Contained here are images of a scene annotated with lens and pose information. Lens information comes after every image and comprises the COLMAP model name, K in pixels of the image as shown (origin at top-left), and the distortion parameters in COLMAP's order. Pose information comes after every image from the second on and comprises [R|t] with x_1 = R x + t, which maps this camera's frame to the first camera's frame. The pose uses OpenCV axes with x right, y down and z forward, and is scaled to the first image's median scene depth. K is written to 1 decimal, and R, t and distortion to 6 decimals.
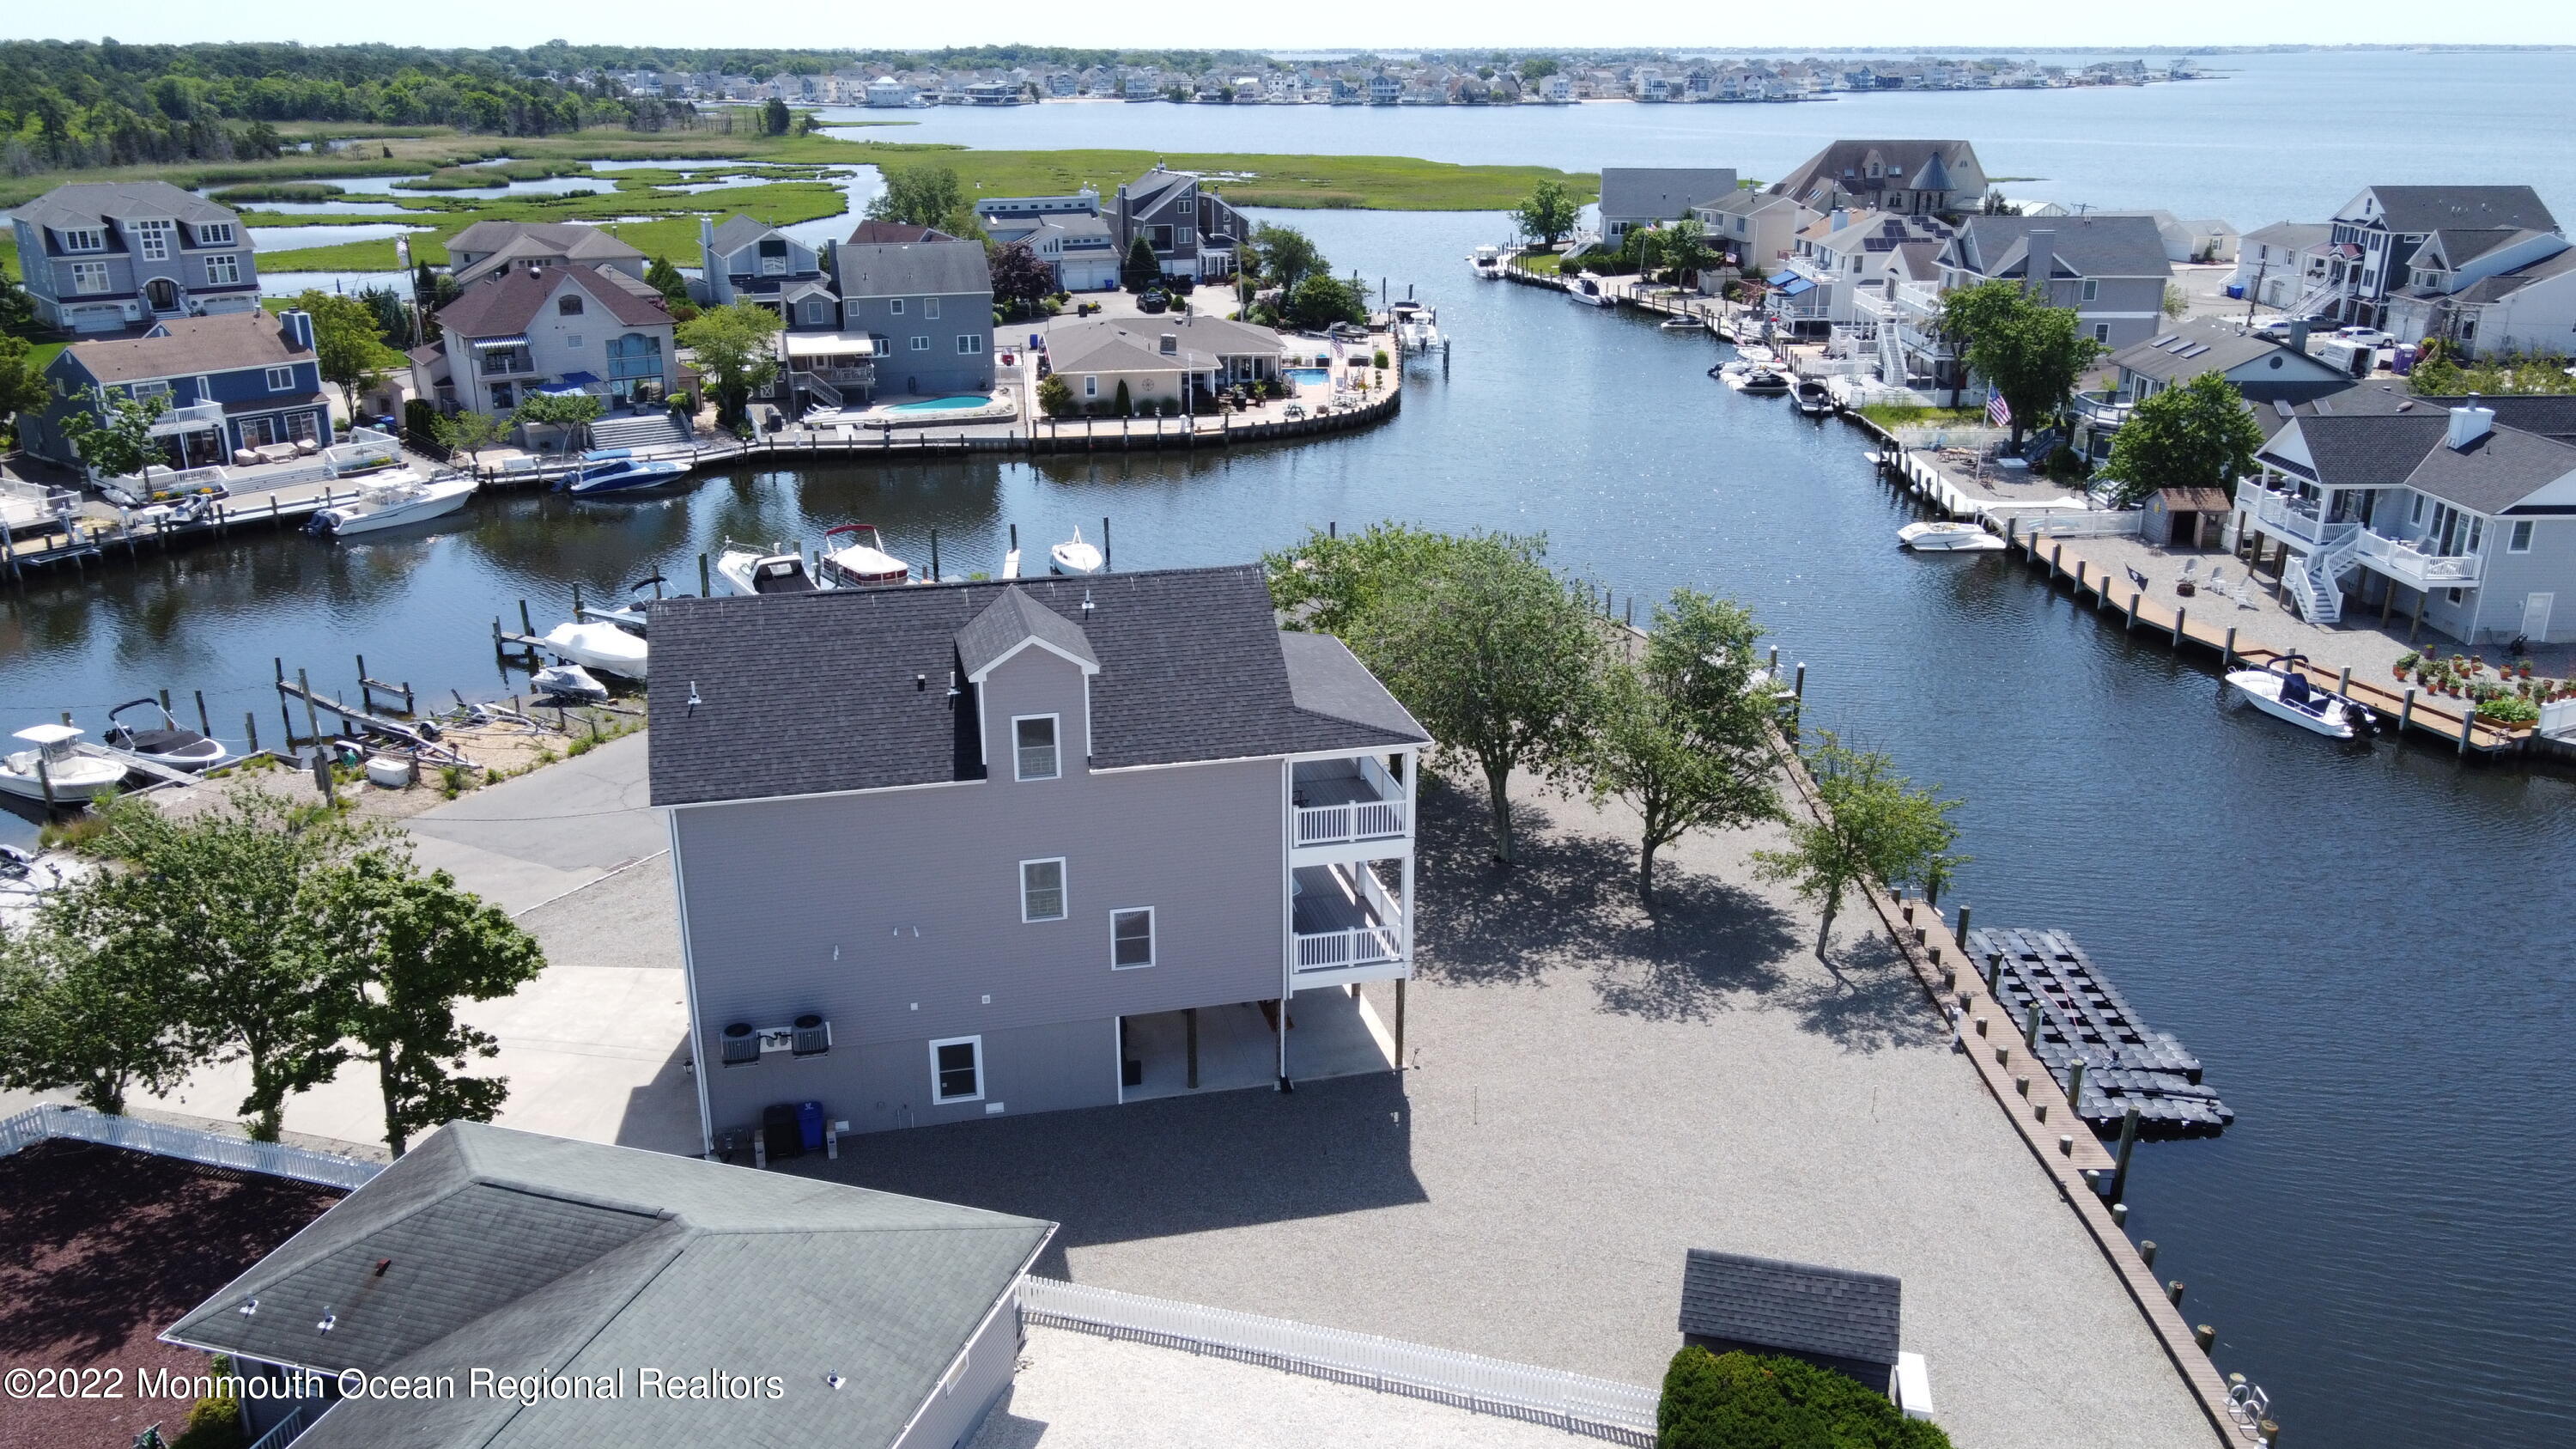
lens RADIAL K [[1991.5, 0, 1288.0], [0, 1991.5, 724.5], [0, 0, 1]] dist [-0.009795, 0.049330]
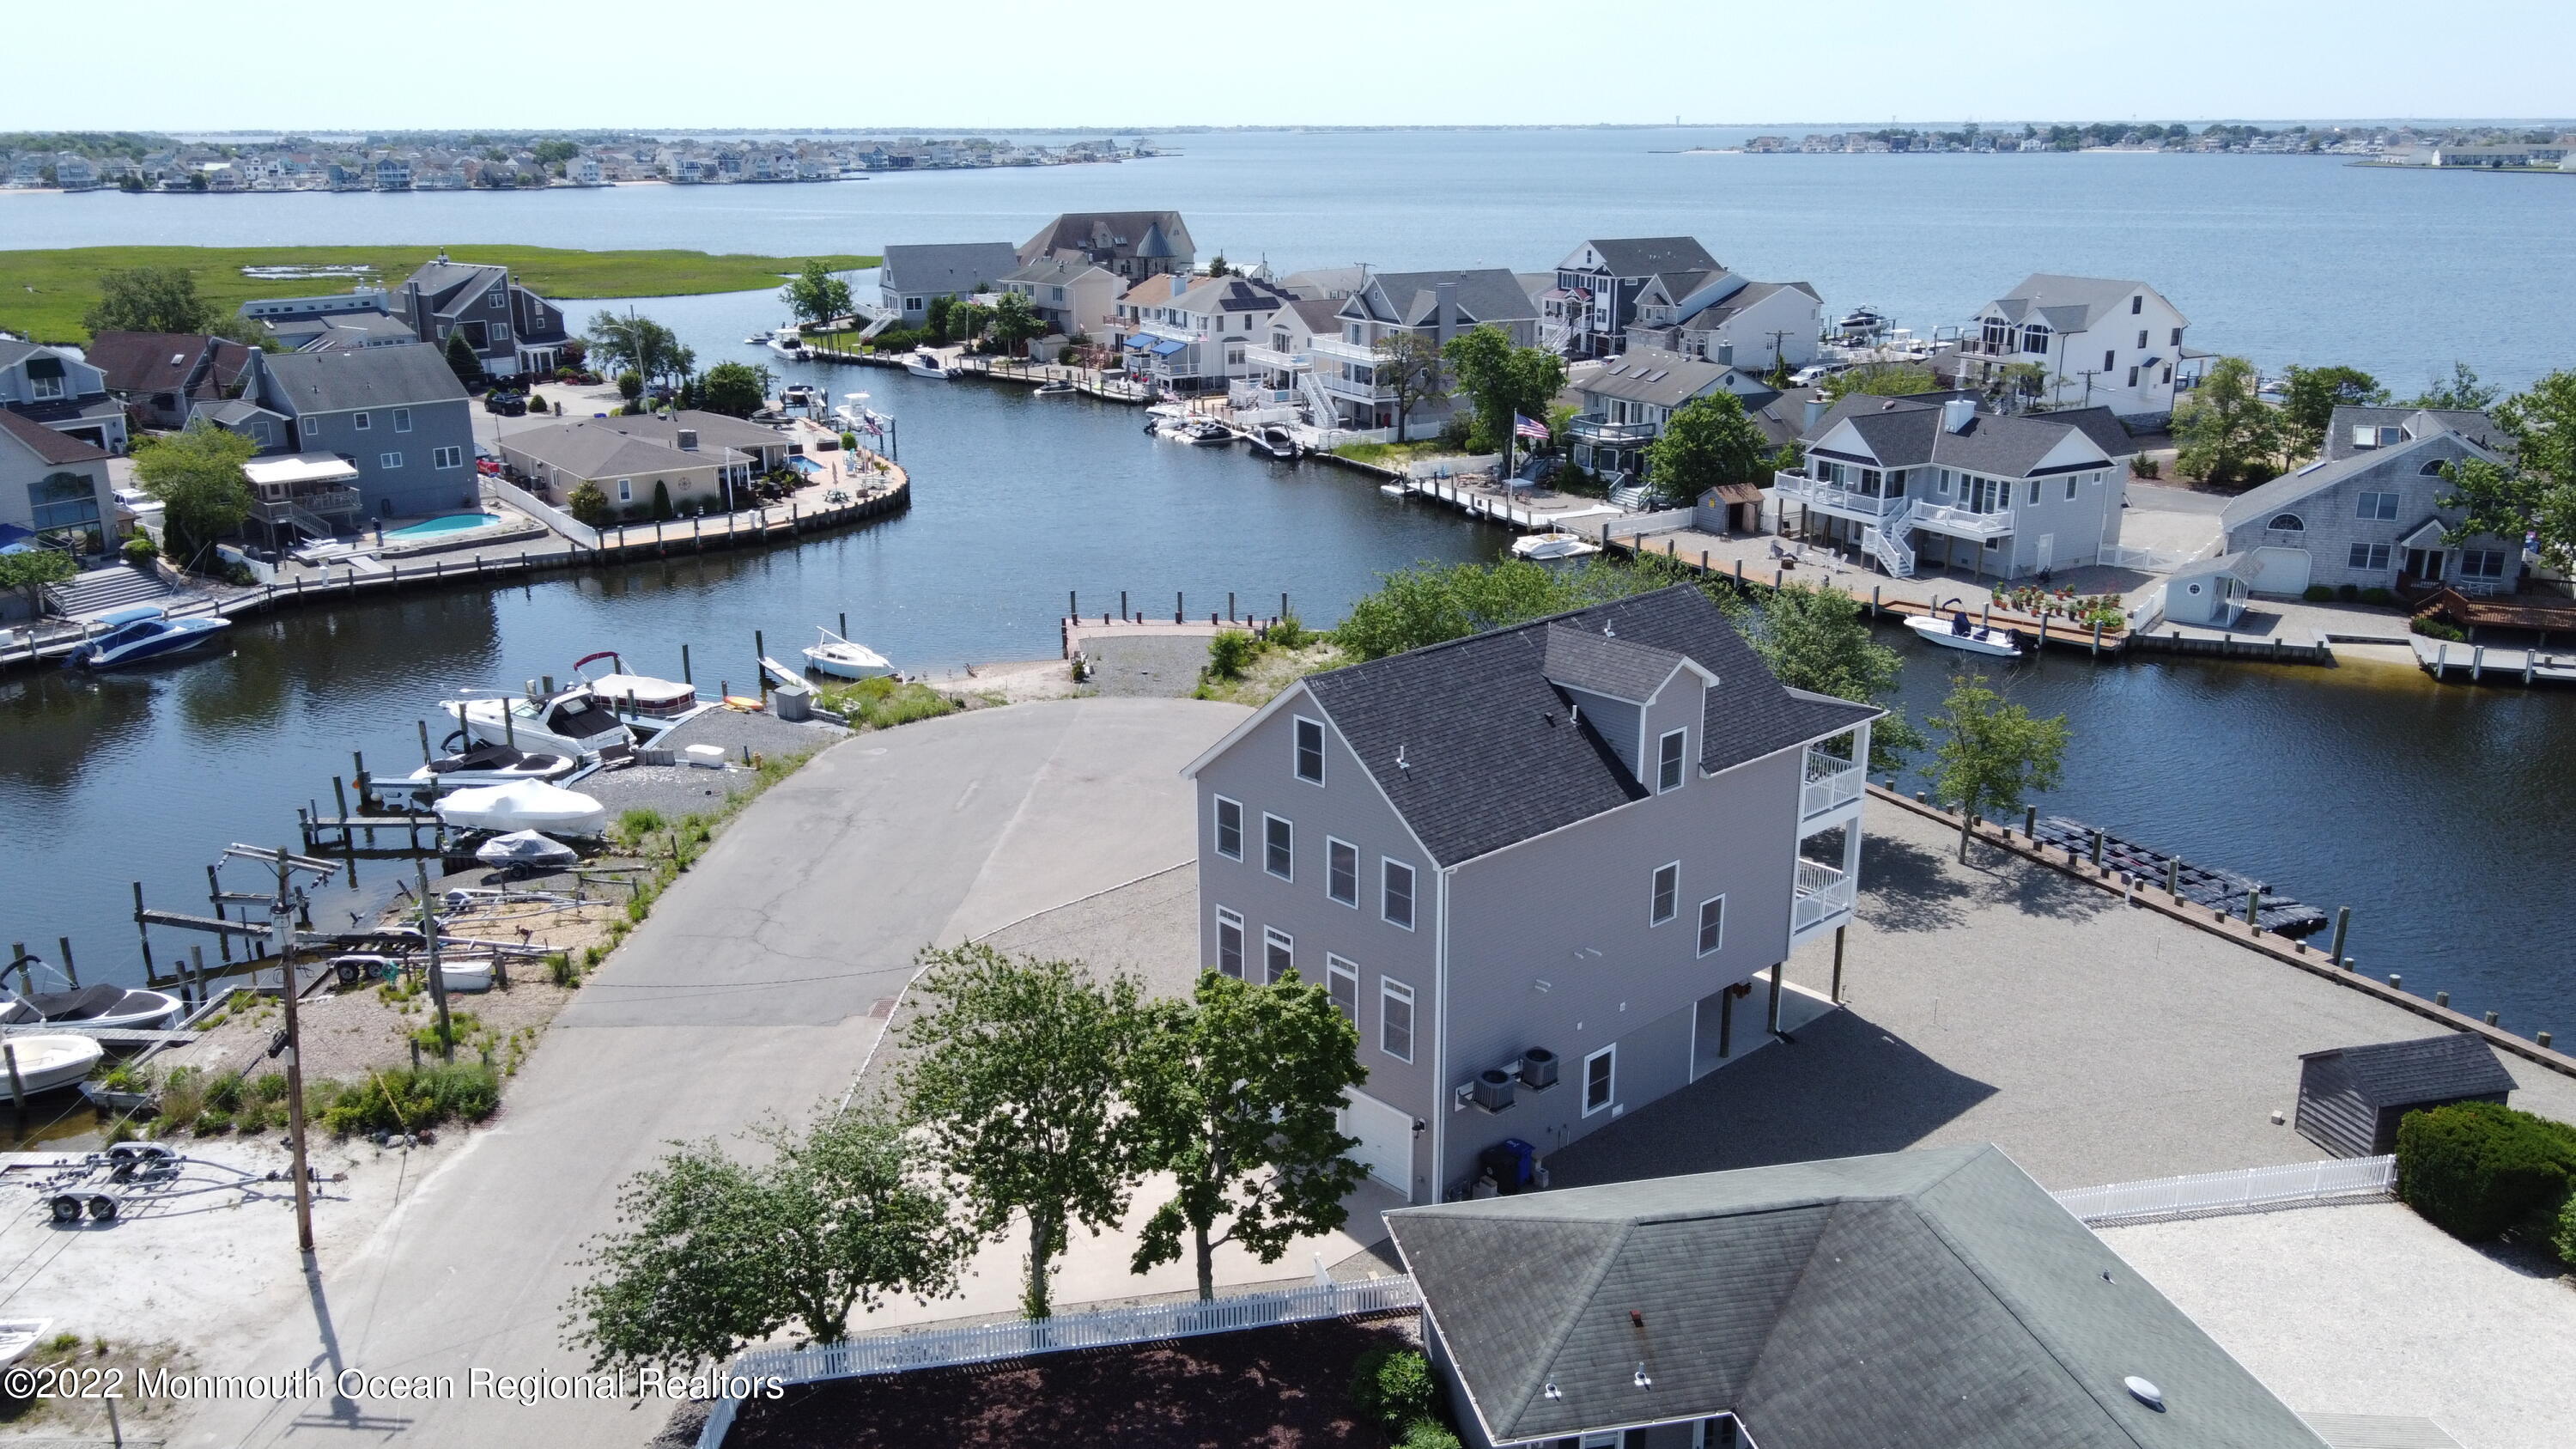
lens RADIAL K [[1991.5, 0, 1288.0], [0, 1991.5, 724.5], [0, 0, 1]] dist [-0.009795, 0.049330]
pose [[0.879275, -0.141238, 0.454892, -0.255418], [0.157966, 0.987444, 0.001251, -0.013575], [-0.449357, 0.070758, 0.890546, 0.039520]]
